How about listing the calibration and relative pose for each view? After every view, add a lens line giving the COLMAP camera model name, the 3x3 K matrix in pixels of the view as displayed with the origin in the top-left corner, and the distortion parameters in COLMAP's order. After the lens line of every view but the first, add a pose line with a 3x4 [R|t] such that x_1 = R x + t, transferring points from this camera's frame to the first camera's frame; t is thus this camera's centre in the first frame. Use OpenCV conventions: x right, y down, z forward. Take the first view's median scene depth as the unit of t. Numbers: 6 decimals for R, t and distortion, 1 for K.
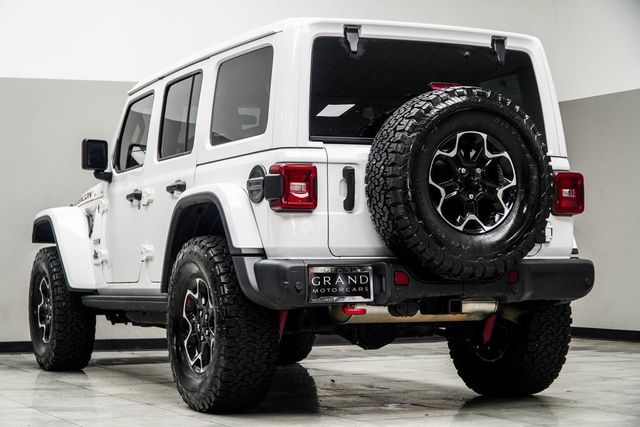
lens RADIAL K [[1387.0, 0, 321.8], [0, 1387.0, 214.6], [0, 0, 1]] dist [-0.304498, 0.000000]
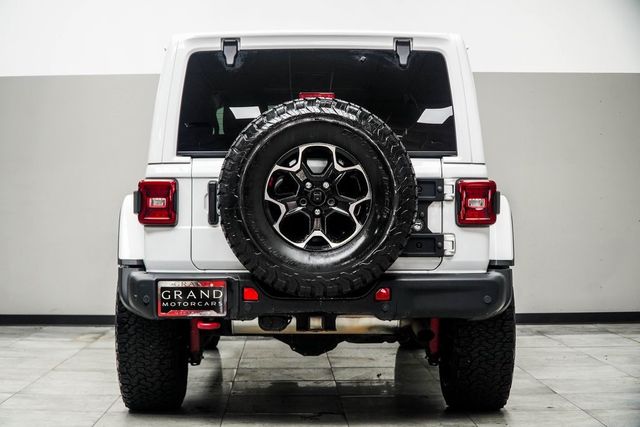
lens RADIAL K [[1254.3, 0, 317.8], [0, 1254.3, 212.3], [0, 0, 1]] dist [-0.199547, 0.000000]
pose [[0.909734, 0.005983, -0.415149, 0.469863], [0.010137, 0.999278, 0.036616, -0.044727], [0.415068, -0.037520, 0.909016, 0.203330]]
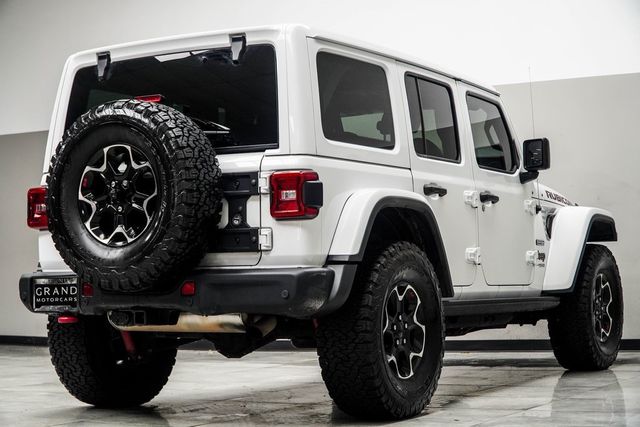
lens RADIAL K [[1355.7, 0, 321.0], [0, 1355.7, 213.7], [0, 0, 1]] dist [-0.249759, 0.000000]
pose [[0.568699, -0.040752, -0.821536, 0.996800], [0.047657, 0.998727, -0.016552, 0.013458], [0.821164, -0.029738, 0.569917, 0.556841]]
